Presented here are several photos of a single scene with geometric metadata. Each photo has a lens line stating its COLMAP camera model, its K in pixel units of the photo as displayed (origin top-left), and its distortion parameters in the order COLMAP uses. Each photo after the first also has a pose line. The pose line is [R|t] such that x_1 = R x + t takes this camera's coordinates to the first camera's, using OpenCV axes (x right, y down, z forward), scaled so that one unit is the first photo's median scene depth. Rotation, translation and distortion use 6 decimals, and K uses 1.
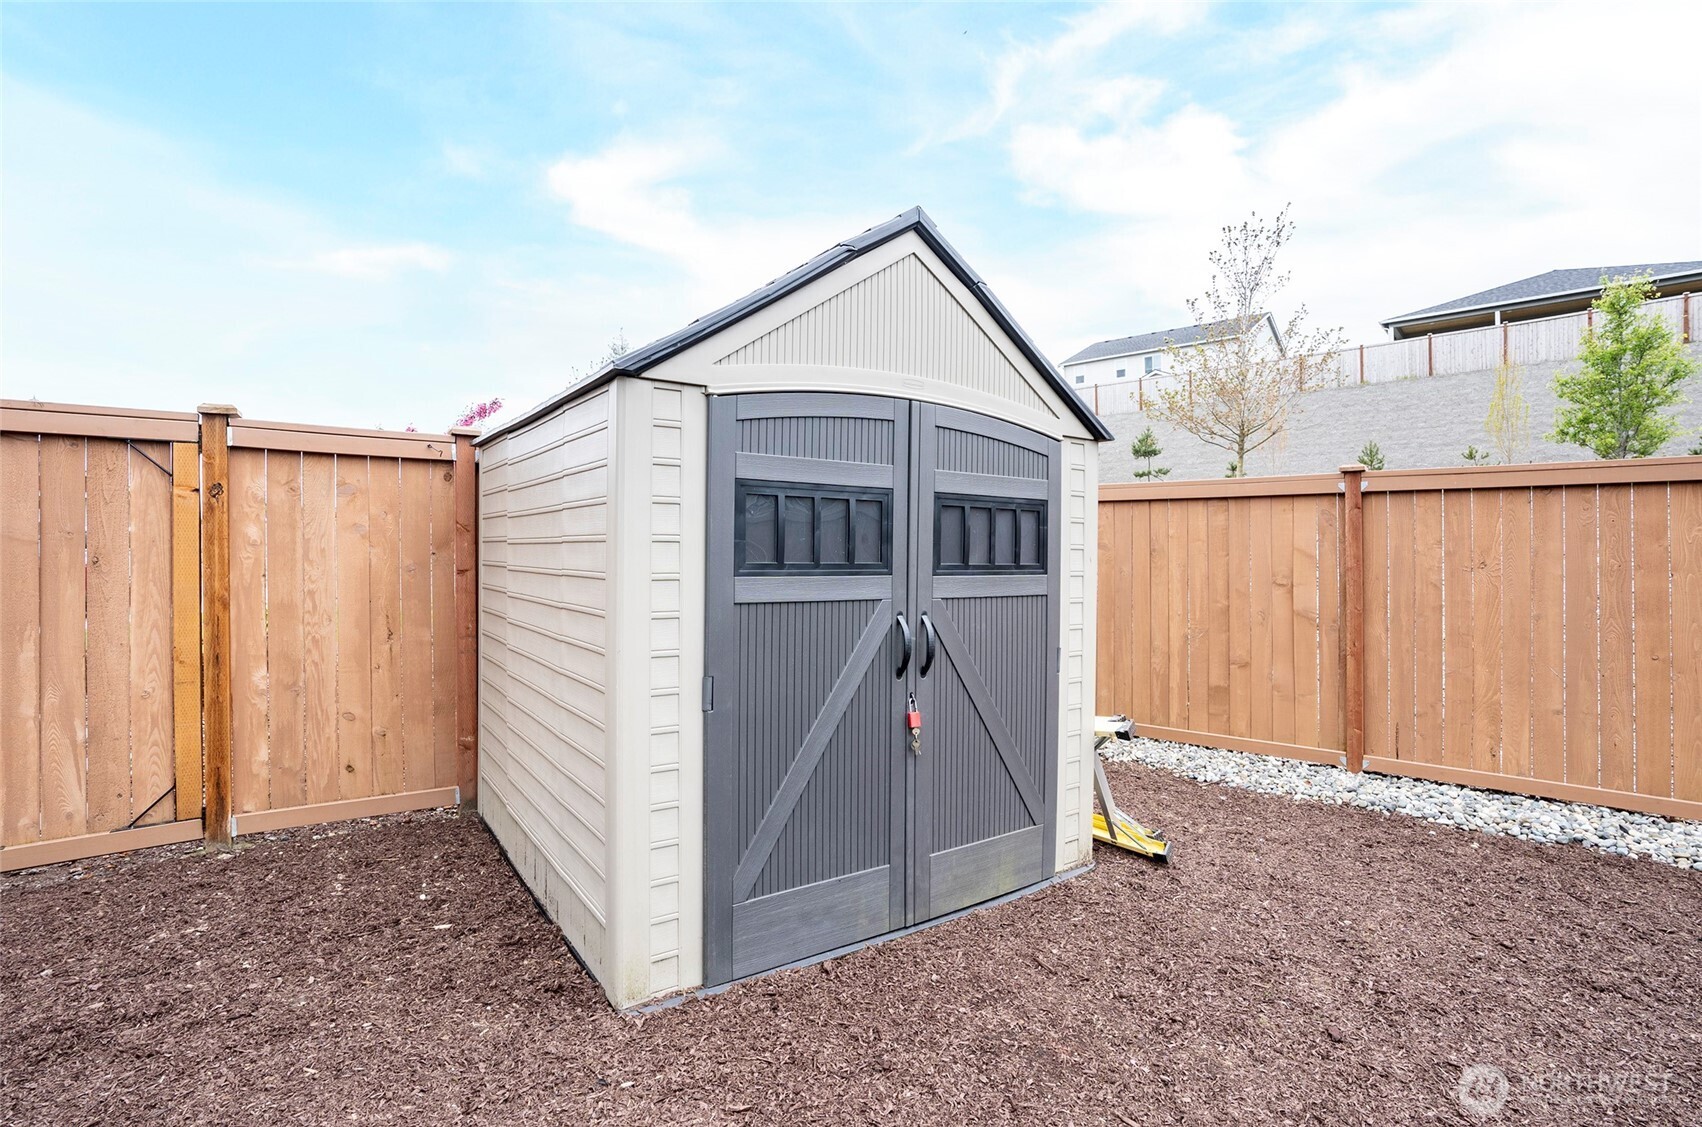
lens RADIAL K [[801.0, 0, 851.9], [0, 801.0, 549.3], [0, 0, 1]] dist [-0.037594, 0.000281]
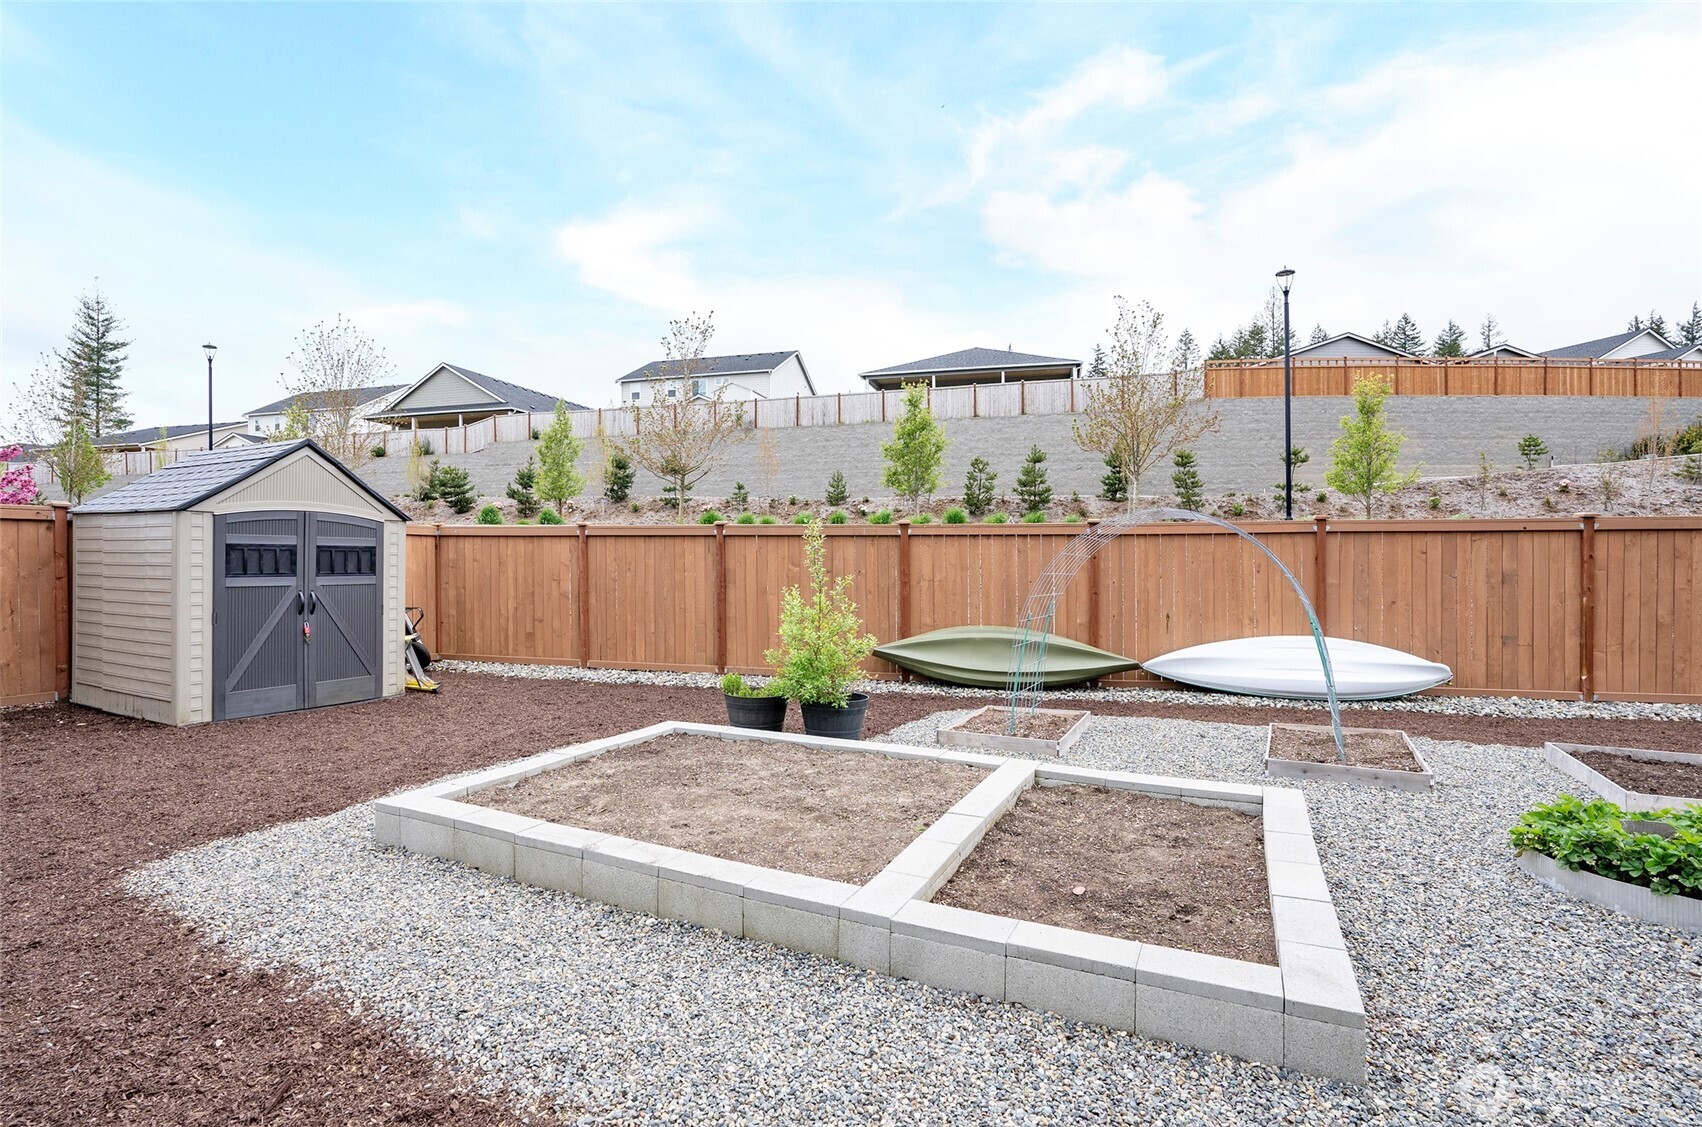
lens RADIAL K [[843.0, 0, 843.4], [0, 843.0, 556.0], [0, 0, 1]] dist [-0.062233, 0.032420]
pose [[0.892883, -0.002622, 0.450281, 0.346202], [-0.000092, 0.999982, 0.006005, -0.042705], [-0.450289, -0.005404, 0.892866, -1.806775]]
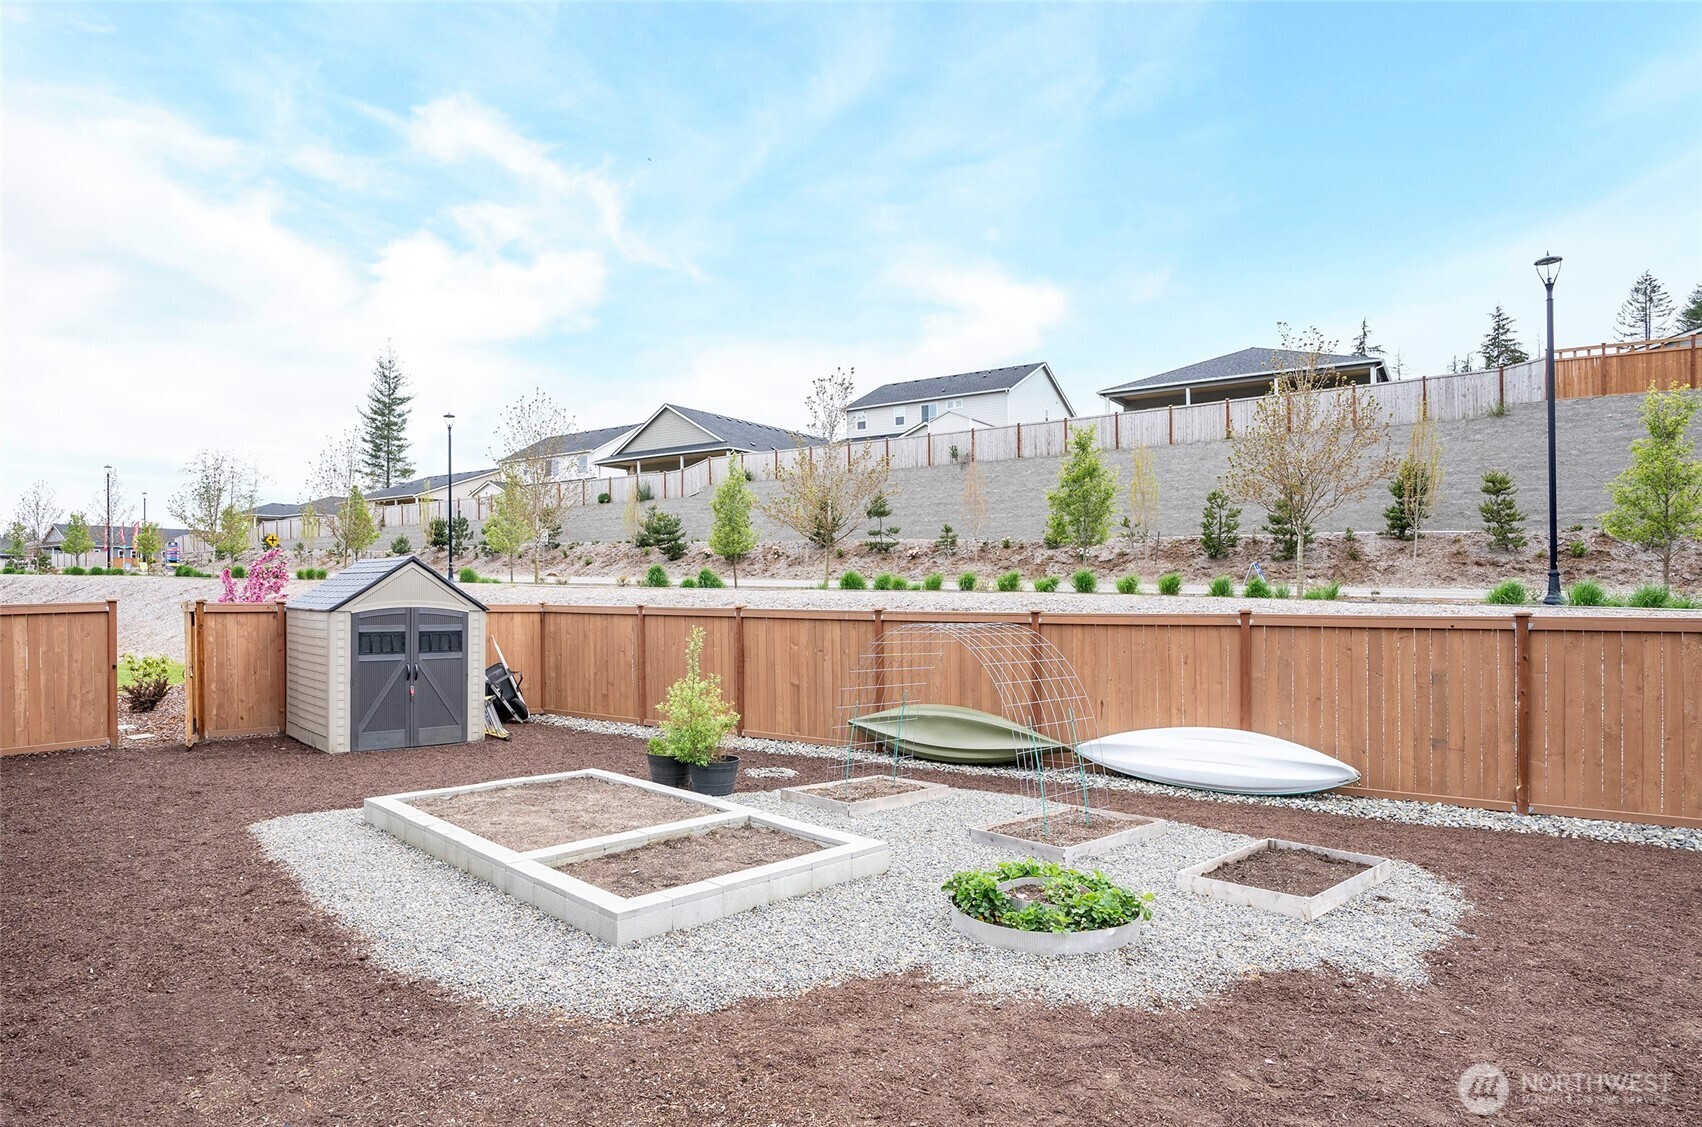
lens RADIAL K [[1020.8, 0, 810.5], [0, 1020.8, 580.8], [0, 0, 1]] dist [-0.042744, 0.002857]
pose [[0.994272, -0.002065, 0.106859, 1.143553], [0.002285, 0.999996, -0.001941, -0.237453], [-0.106855, 0.002174, 0.994272, -3.160344]]
